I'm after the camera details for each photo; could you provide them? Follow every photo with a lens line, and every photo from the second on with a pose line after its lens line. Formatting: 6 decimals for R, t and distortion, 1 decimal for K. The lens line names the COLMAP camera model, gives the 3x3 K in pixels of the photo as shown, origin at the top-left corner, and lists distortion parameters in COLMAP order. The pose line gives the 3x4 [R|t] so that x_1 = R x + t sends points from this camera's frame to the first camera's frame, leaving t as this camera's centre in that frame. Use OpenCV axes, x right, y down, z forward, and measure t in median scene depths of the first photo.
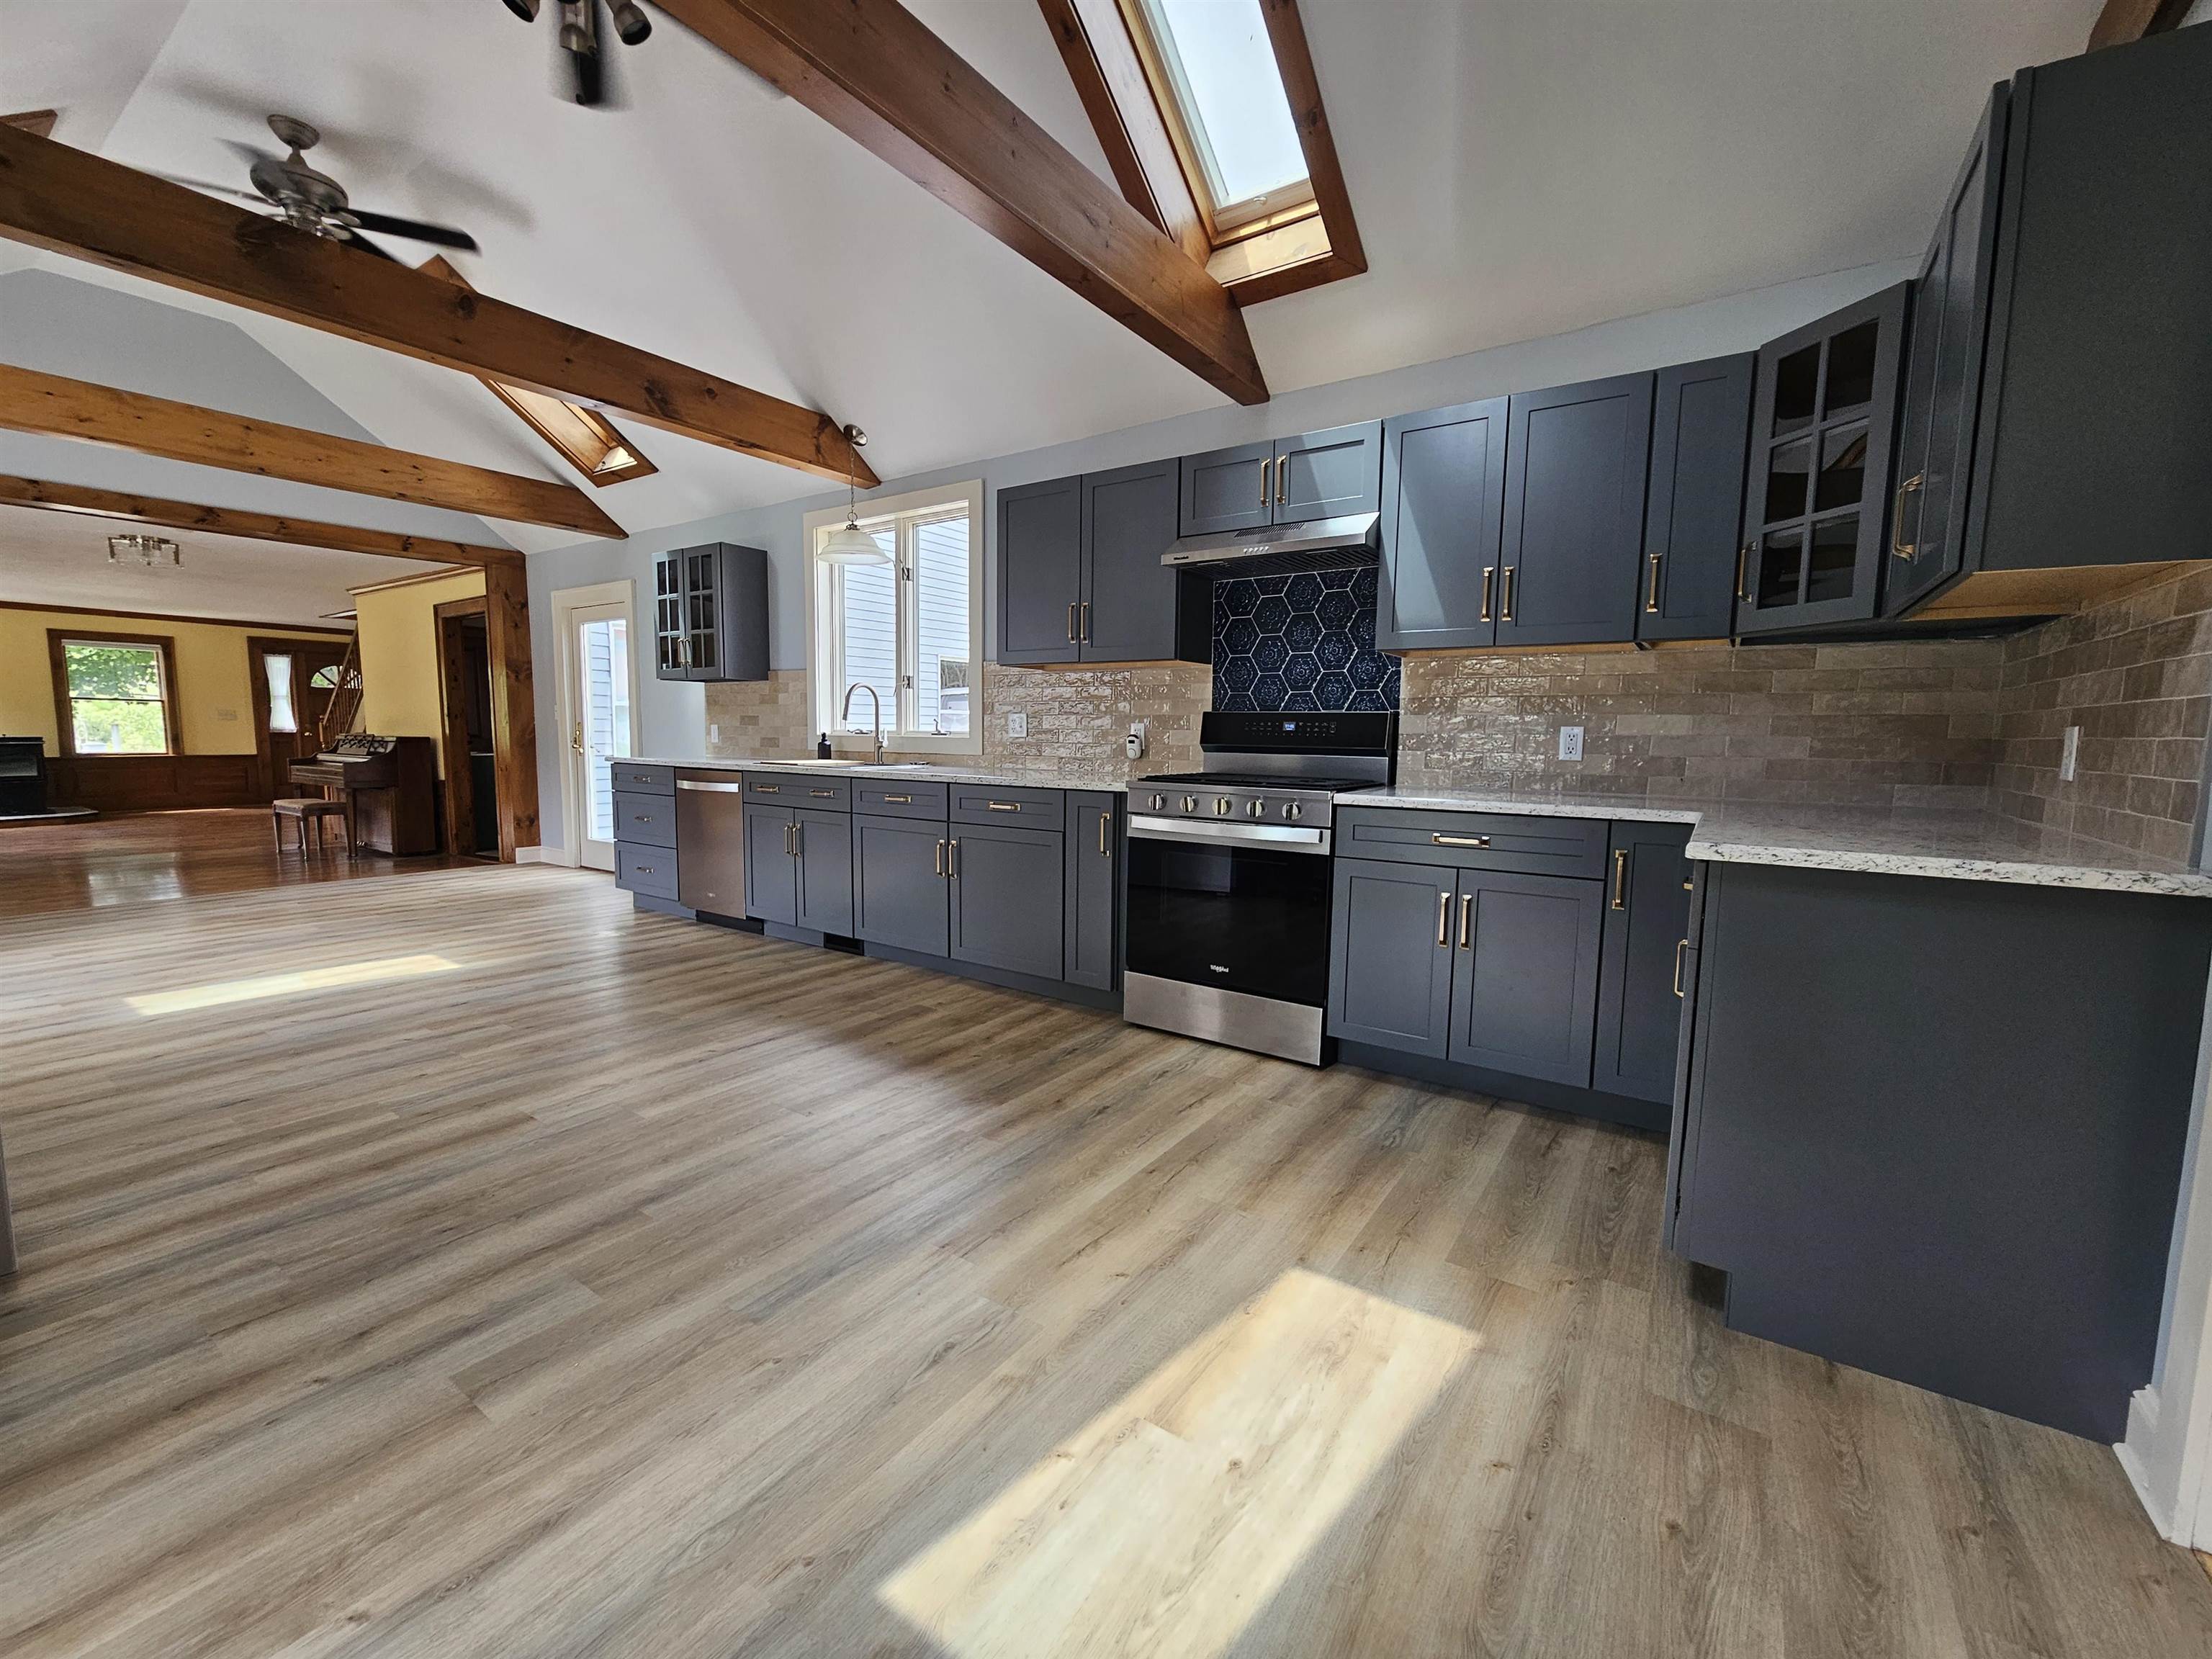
lens RADIAL K [[915.3, 0, 1090.7], [0, 915.3, 826.2], [0, 0, 1]] dist [-0.001776, 0.000593]
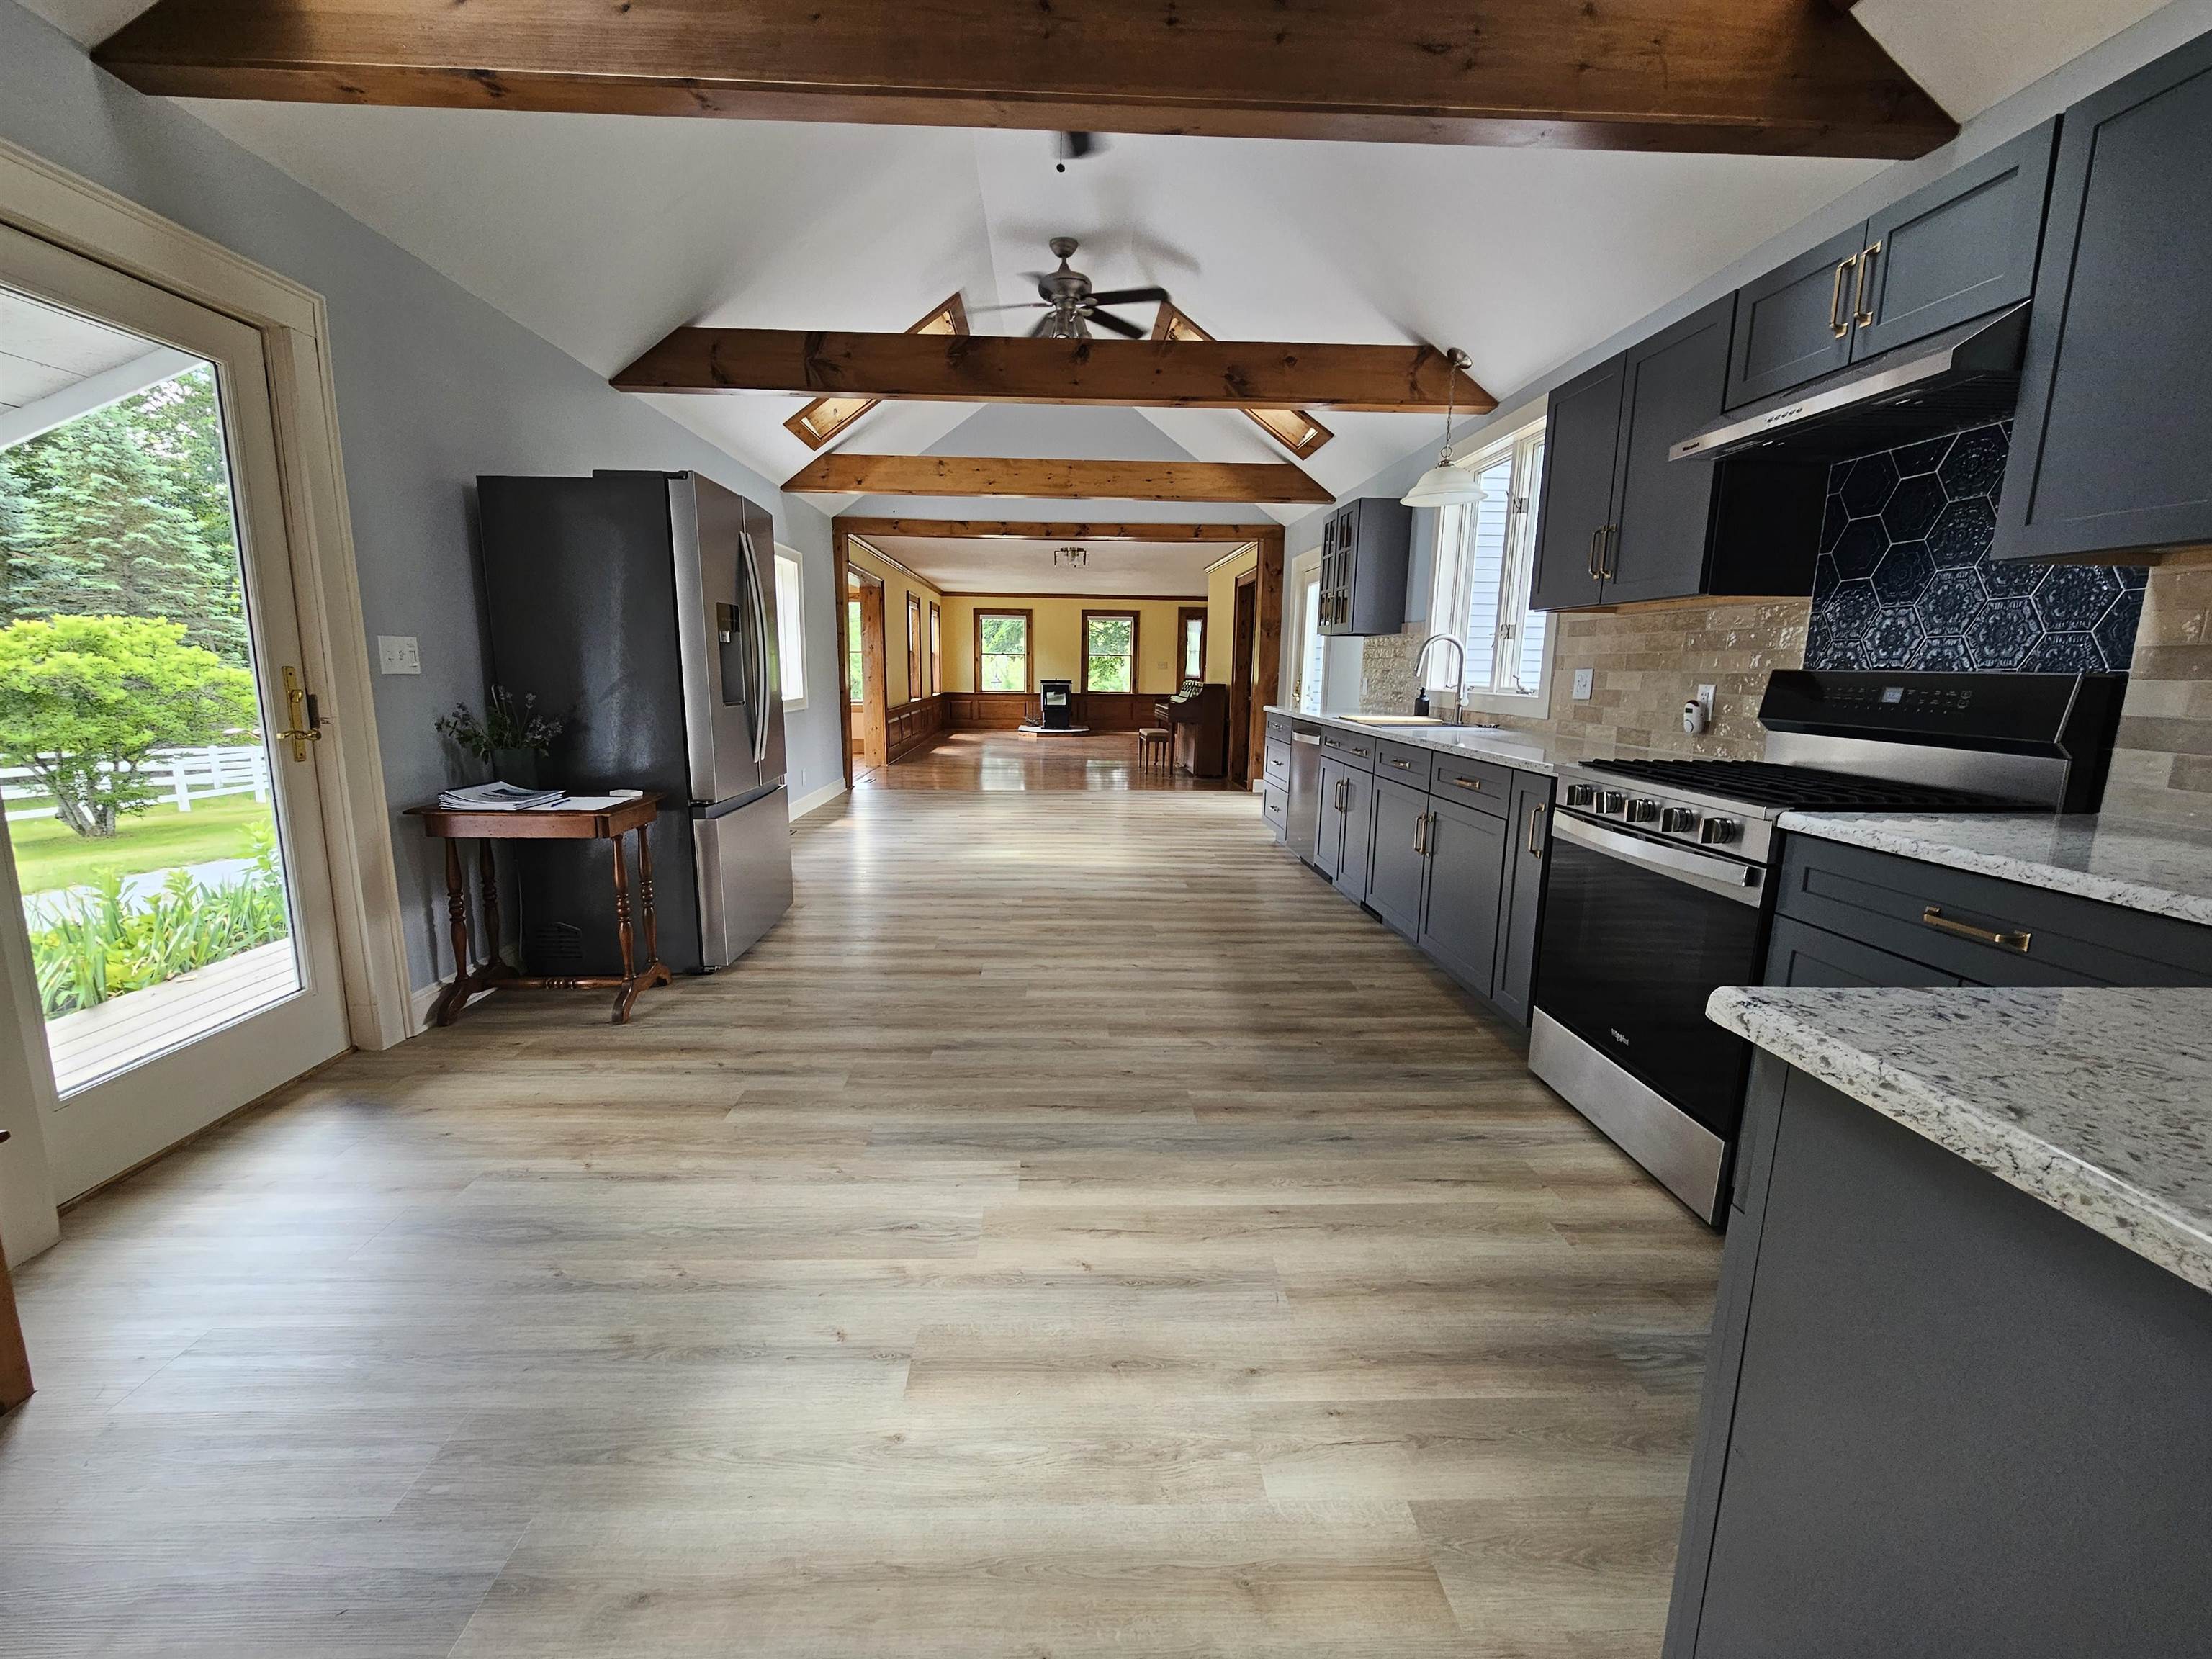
lens RADIAL K [[915.3, 0, 1090.7], [0, 915.3, 826.2], [0, 0, 1]] dist [-0.001776, 0.000593]
pose [[0.596317, 0.135770, -0.791184, 0.371027], [-0.087720, 0.990712, 0.103895, -0.038152], [0.797942, 0.007448, 0.602689, 0.204752]]
